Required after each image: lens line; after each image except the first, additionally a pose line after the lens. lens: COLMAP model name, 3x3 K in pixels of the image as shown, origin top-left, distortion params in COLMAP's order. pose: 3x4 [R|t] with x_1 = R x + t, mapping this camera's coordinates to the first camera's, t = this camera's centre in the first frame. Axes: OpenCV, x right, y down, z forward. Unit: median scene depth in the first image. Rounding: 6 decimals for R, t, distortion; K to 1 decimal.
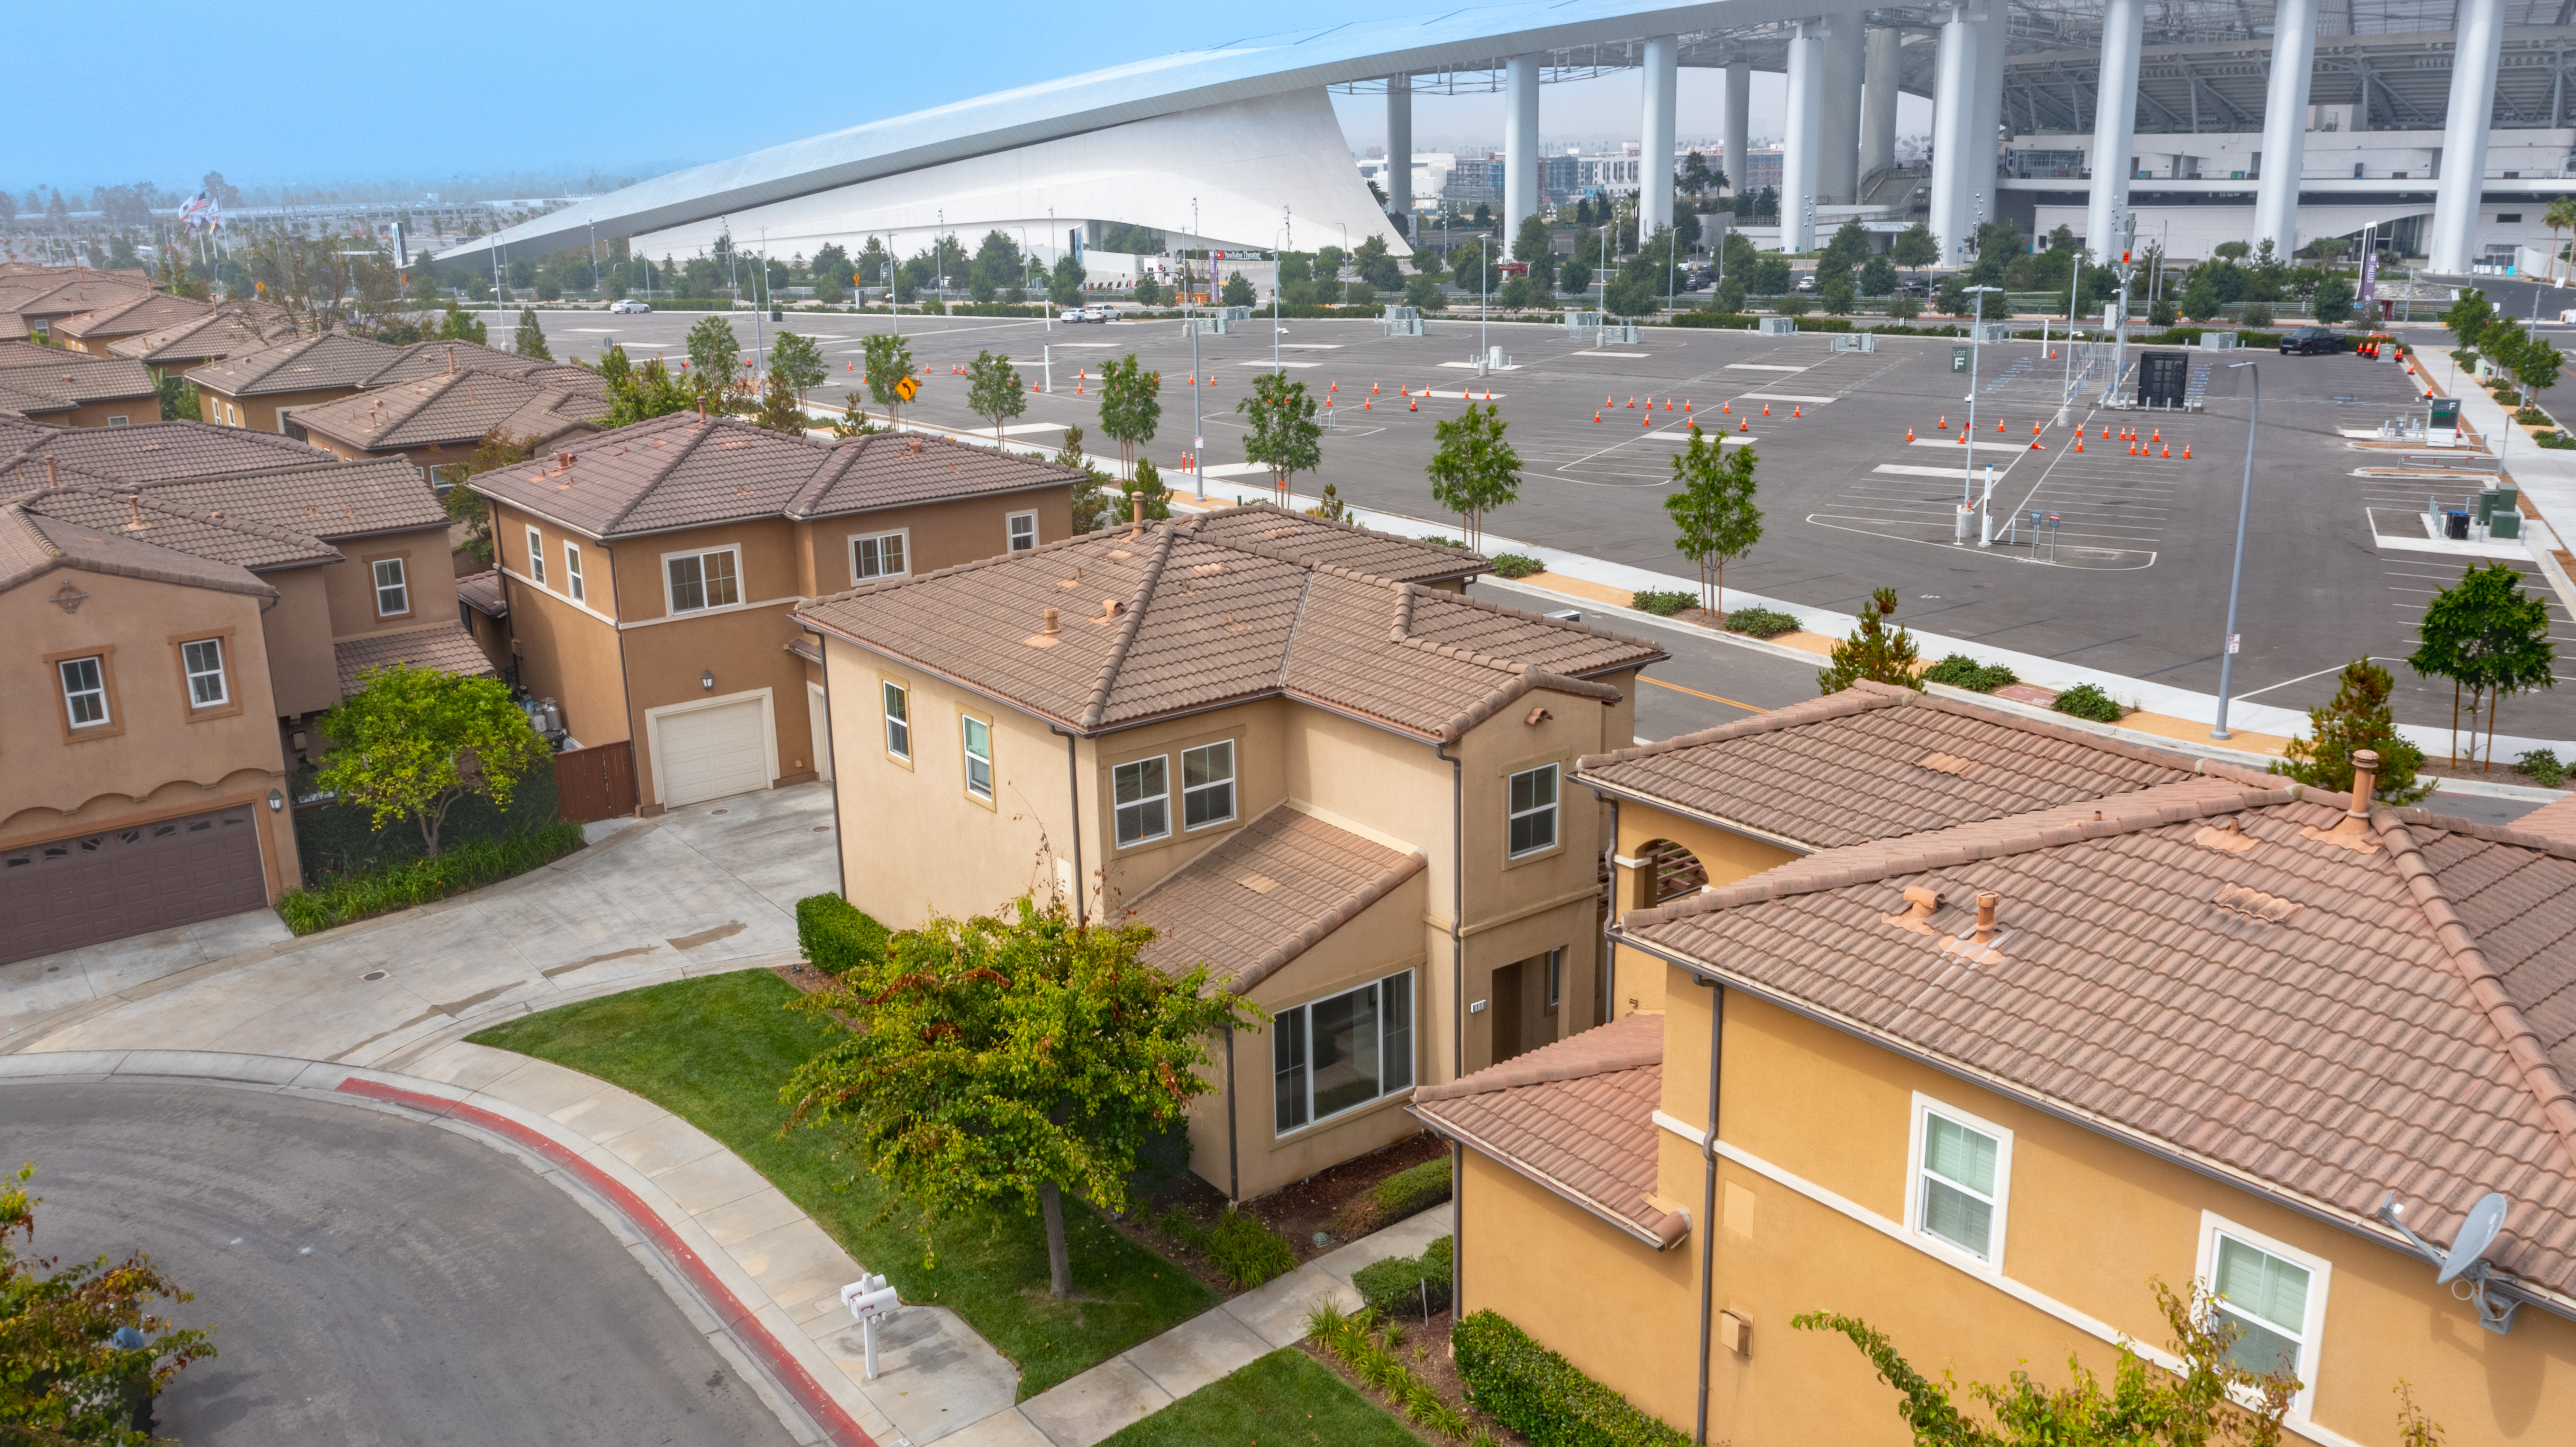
lens RADIAL K [[2056.0, 0, 1294.8], [0, 2056.0, 725.9], [0, 0, 1]] dist [-0.030029, 0.022920]
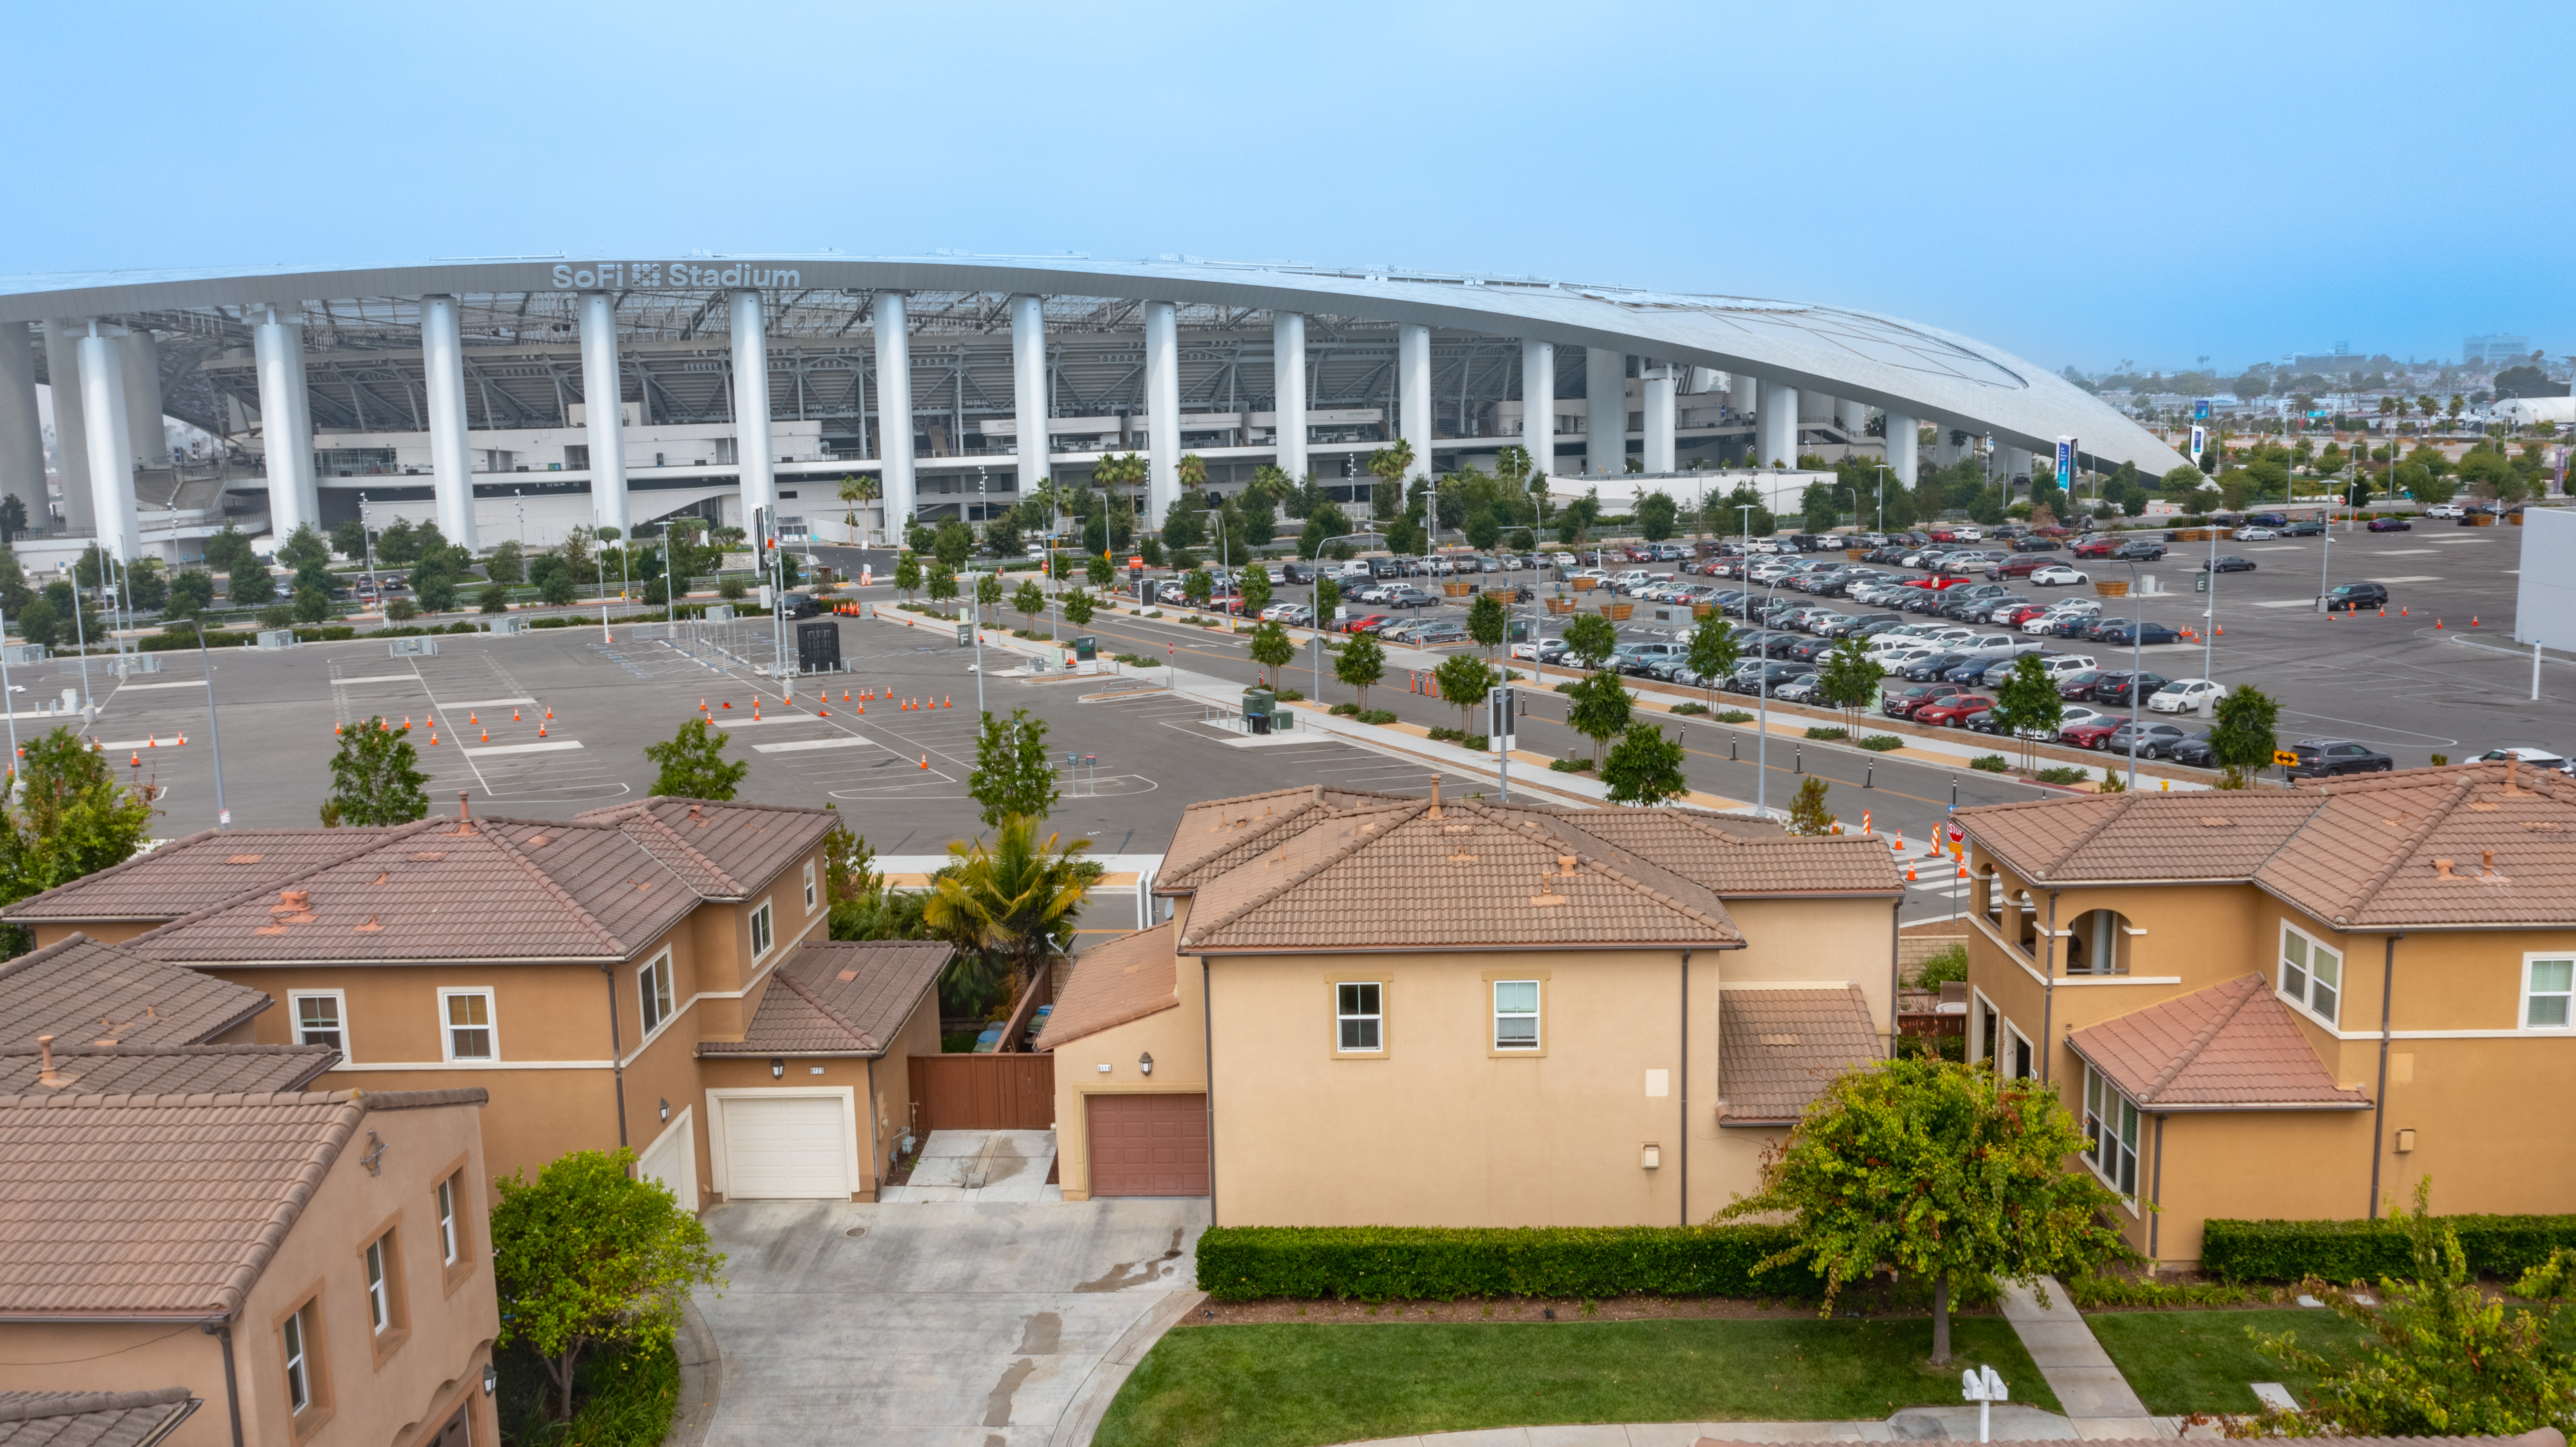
lens RADIAL K [[2056.1, 0, 1294.8], [0, 2056.1, 725.9], [0, 0, 1]] dist [-0.030029, 0.022920]
pose [[0.633267, -0.122678, 0.764149, -0.277691], [0.224967, 0.973902, -0.030083, -0.034245], [-0.740515, 0.190958, 0.644338, 0.087441]]
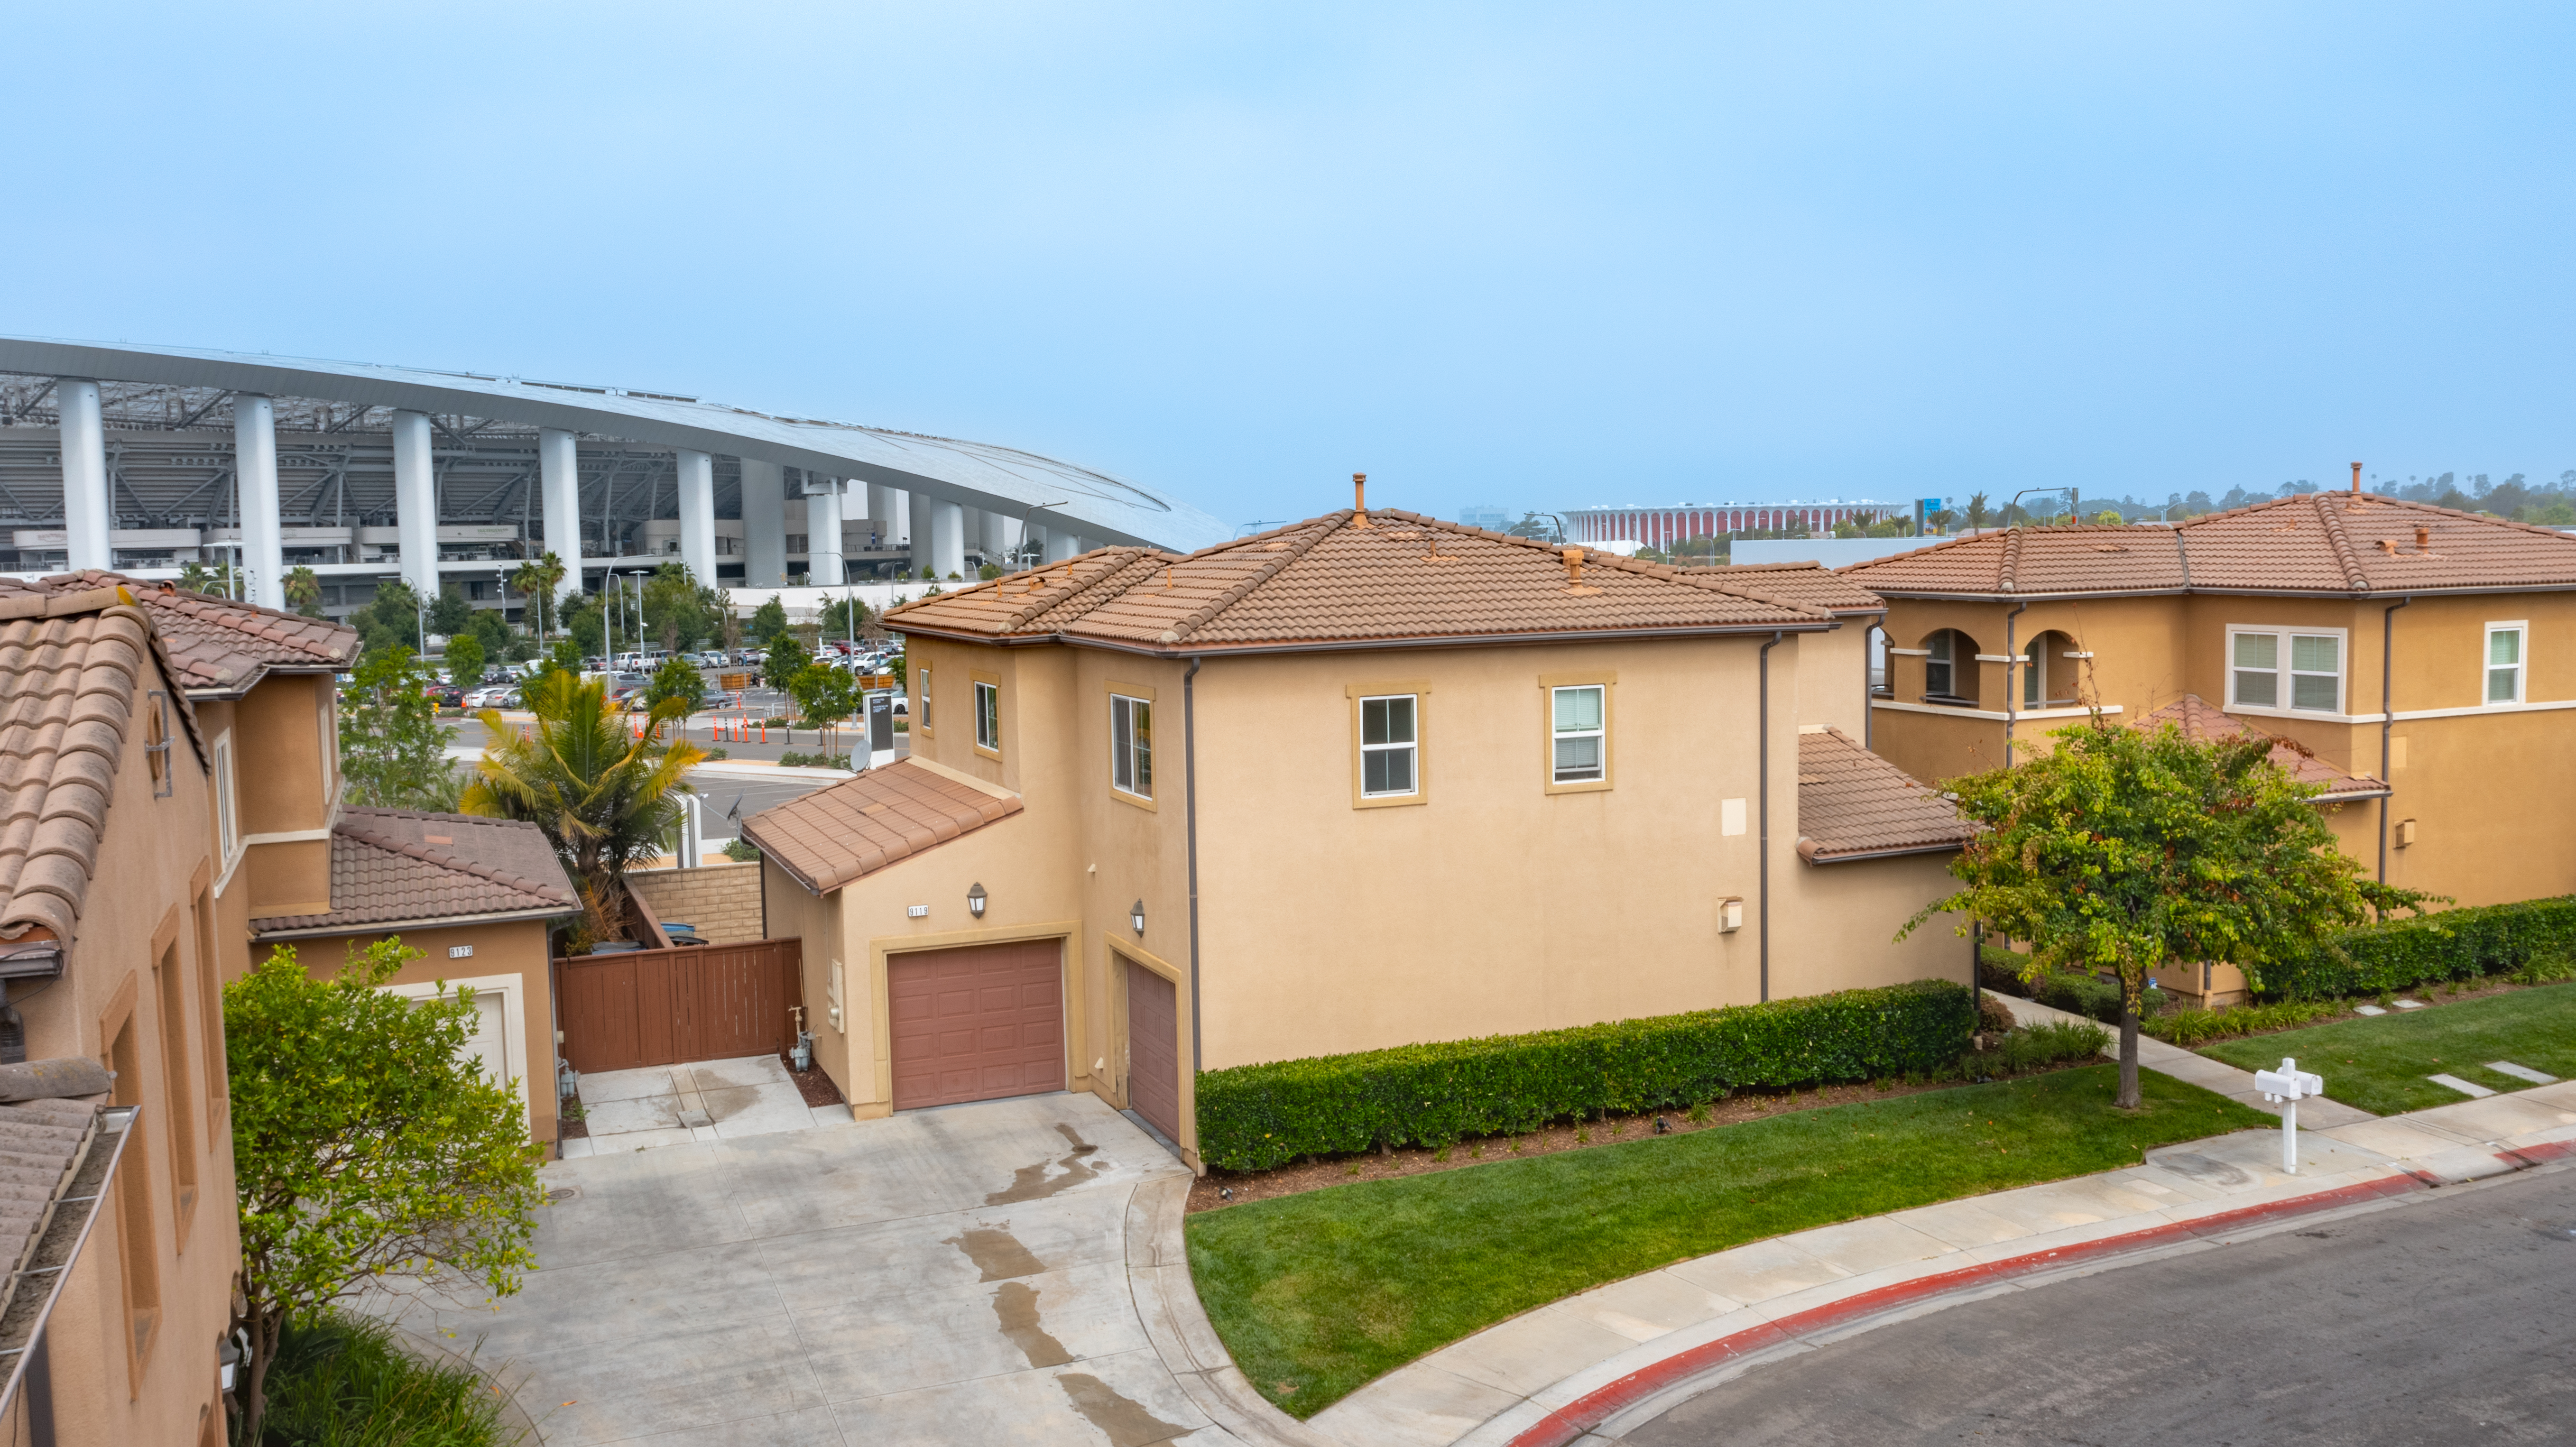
lens RADIAL K [[2056.1, 0, 1294.8], [0, 2056.1, 725.9], [0, 0, 1]] dist [-0.030029, 0.022920]
pose [[0.242911, -0.073453, 0.967264, -0.257538], [0.284512, 0.958672, 0.001350, -0.005567], [-0.927387, 0.274870, 0.253770, 0.232146]]
